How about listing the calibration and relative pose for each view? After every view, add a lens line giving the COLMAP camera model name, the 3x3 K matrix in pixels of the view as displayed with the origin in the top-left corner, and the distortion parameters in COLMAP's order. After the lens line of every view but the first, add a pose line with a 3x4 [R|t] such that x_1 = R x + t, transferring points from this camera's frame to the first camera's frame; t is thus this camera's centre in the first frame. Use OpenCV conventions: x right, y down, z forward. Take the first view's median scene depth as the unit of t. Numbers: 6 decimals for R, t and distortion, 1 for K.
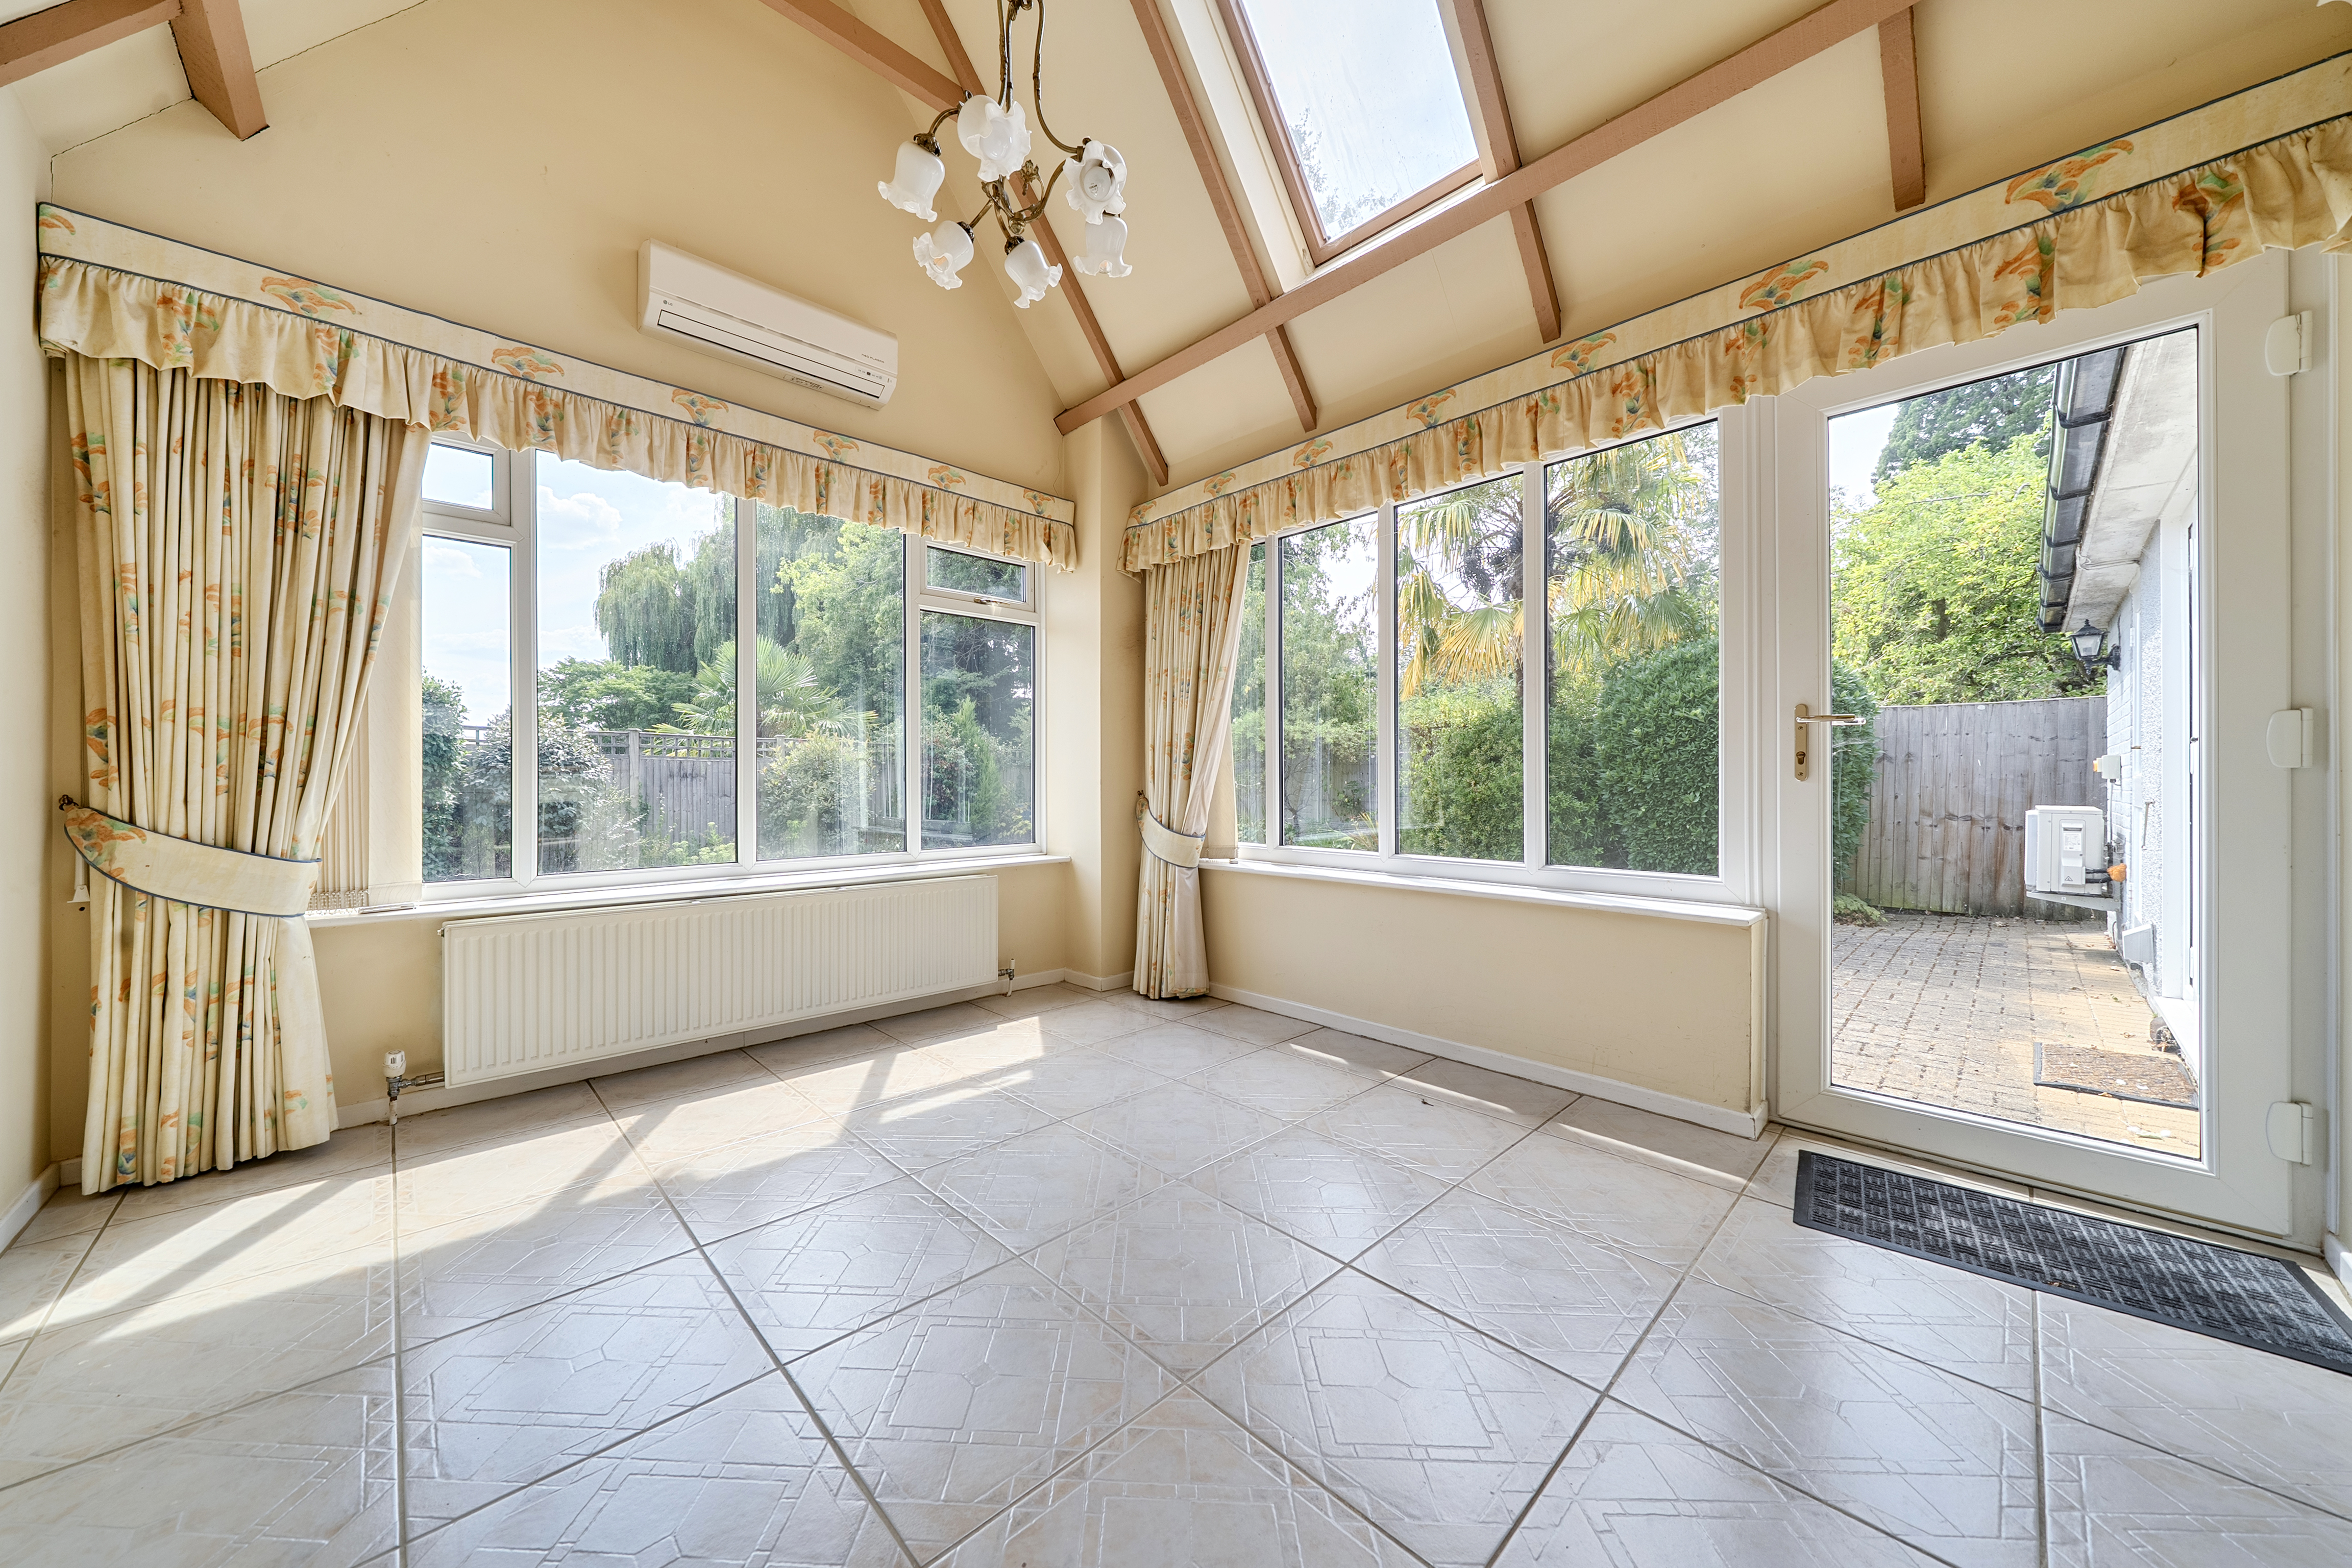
lens RADIAL K [[820.9, 0, 1088.2], [0, 820.9, 780.2], [0, 0, 1]] dist [-0.001324, -0.000053]
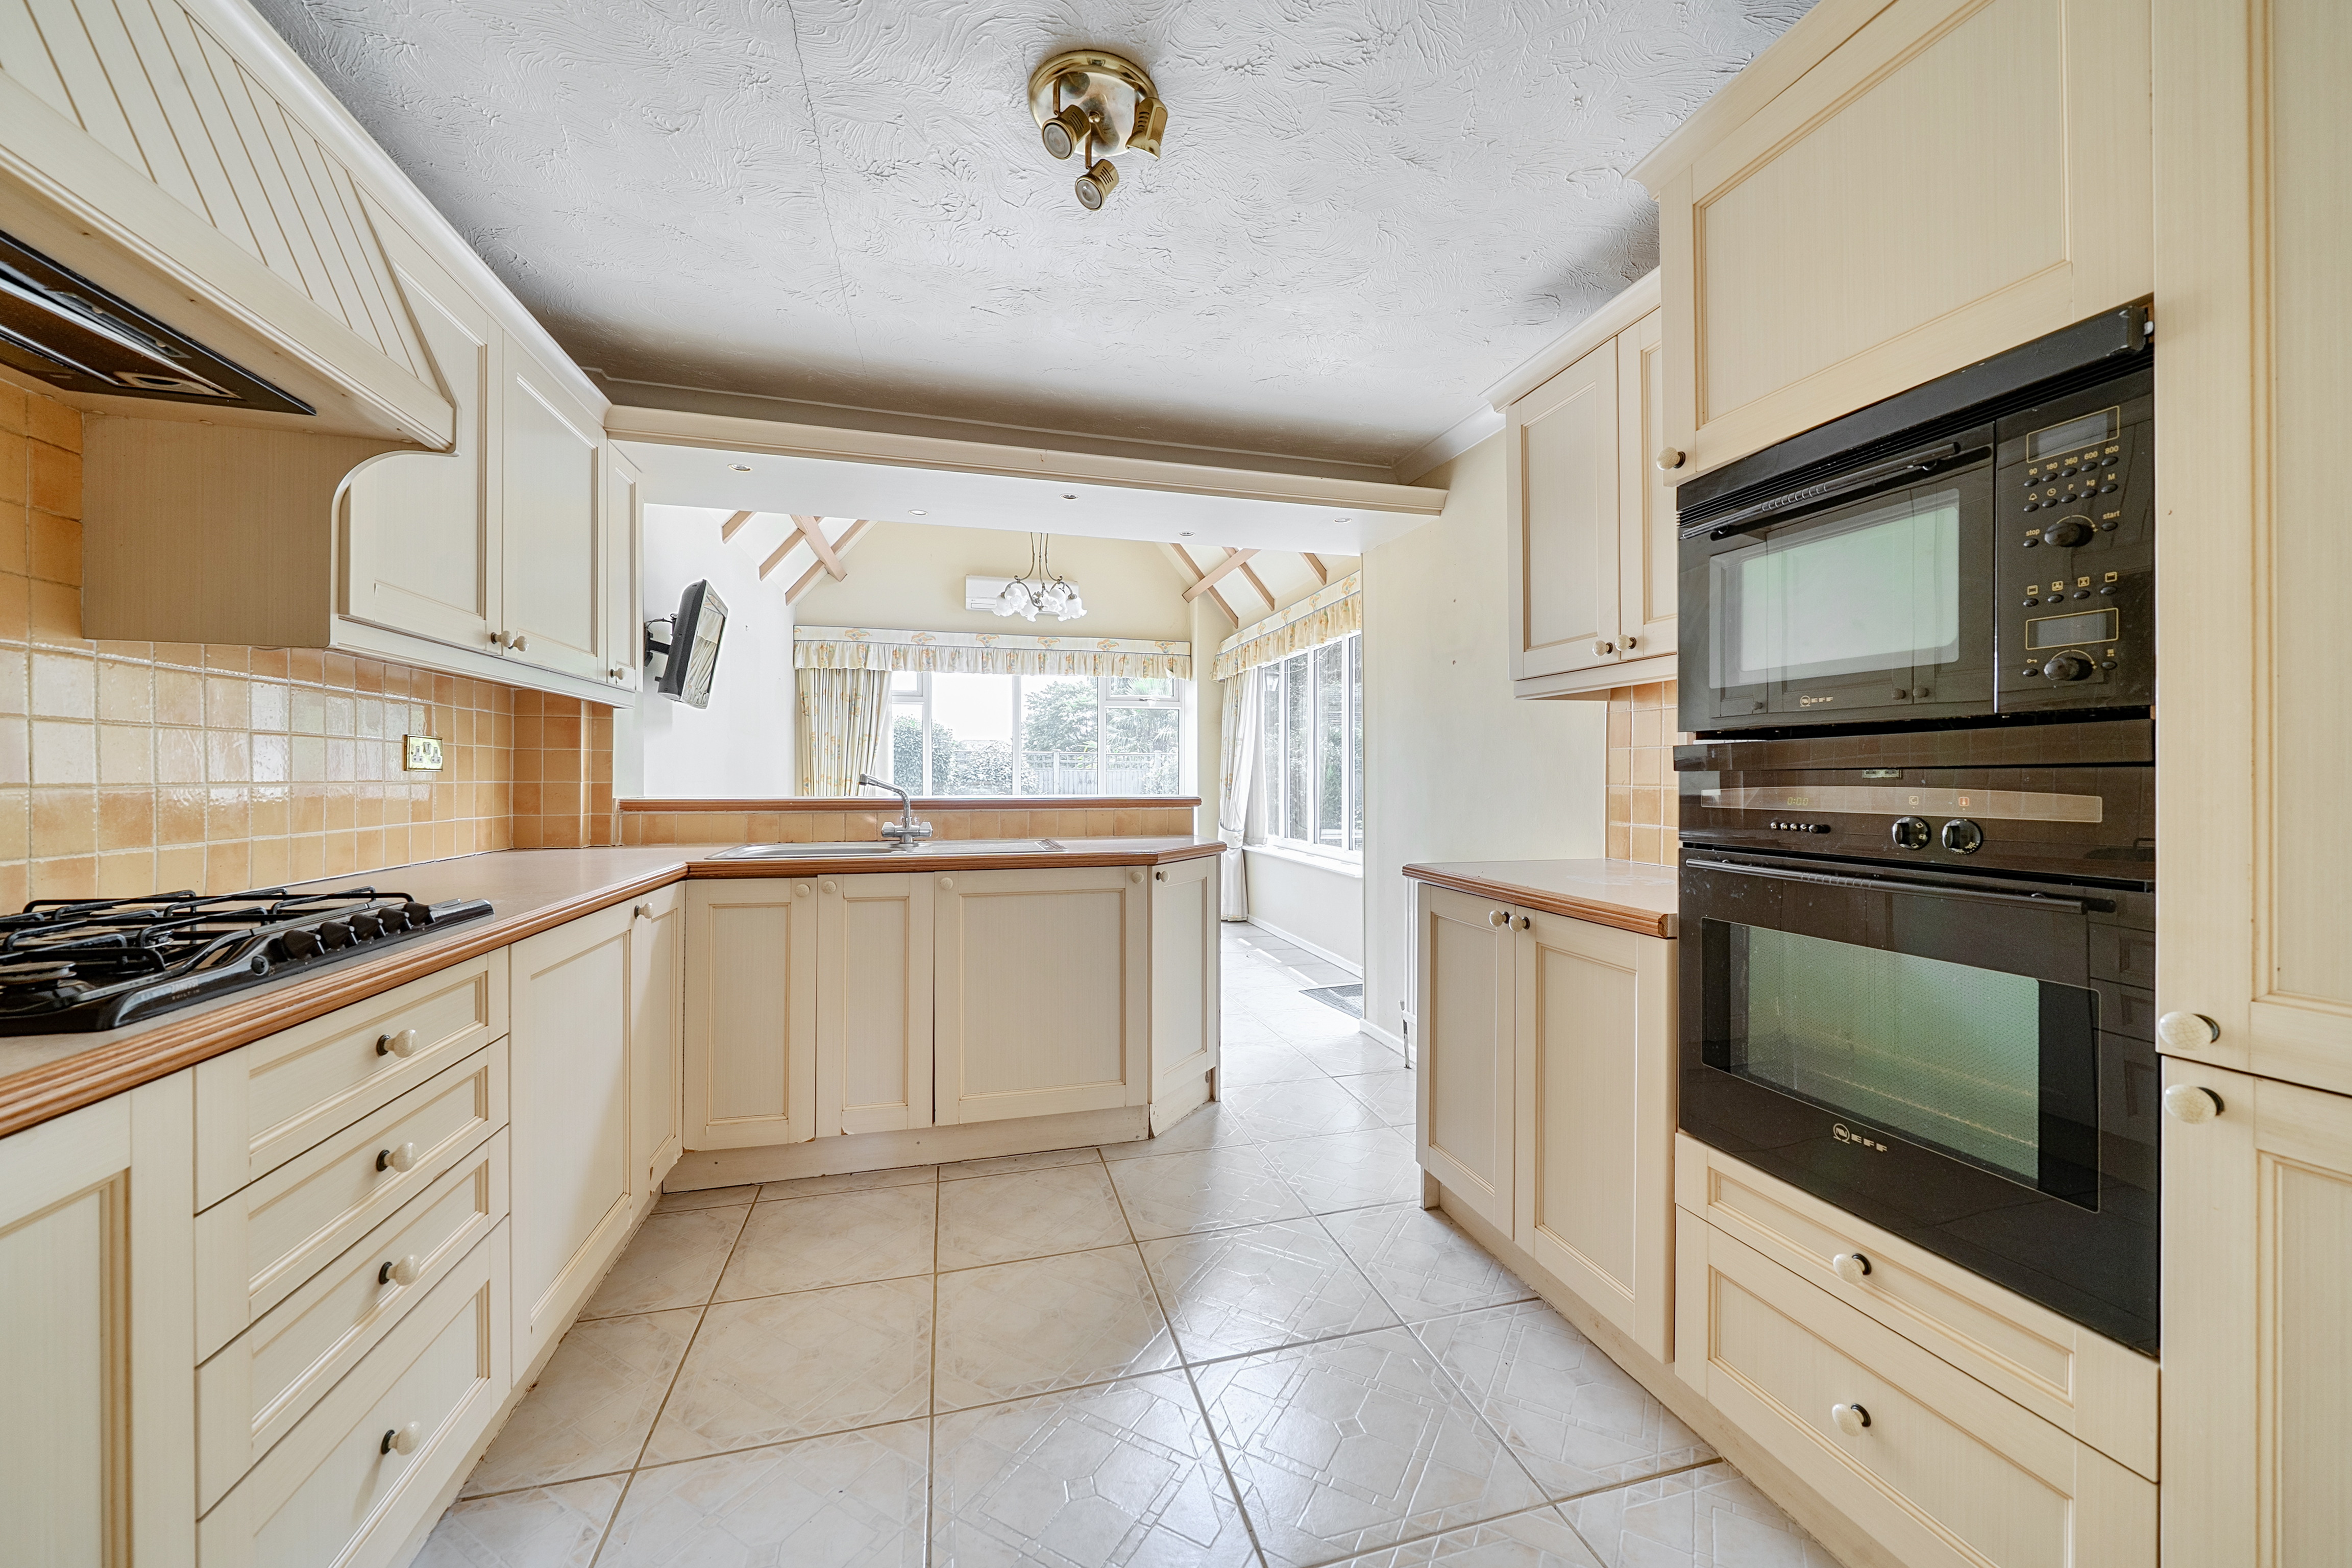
lens RADIAL K [[904.9, 0, 1188.4], [0, 904.9, 778.5], [0, 0, 1]] dist [0.000457, 0.000003]
pose [[0.897835, 0.002579, -0.440325, 1.214606], [-0.000092, 0.999984, 0.005669, -0.079270], [0.440332, -0.005049, 0.897821, -1.093289]]
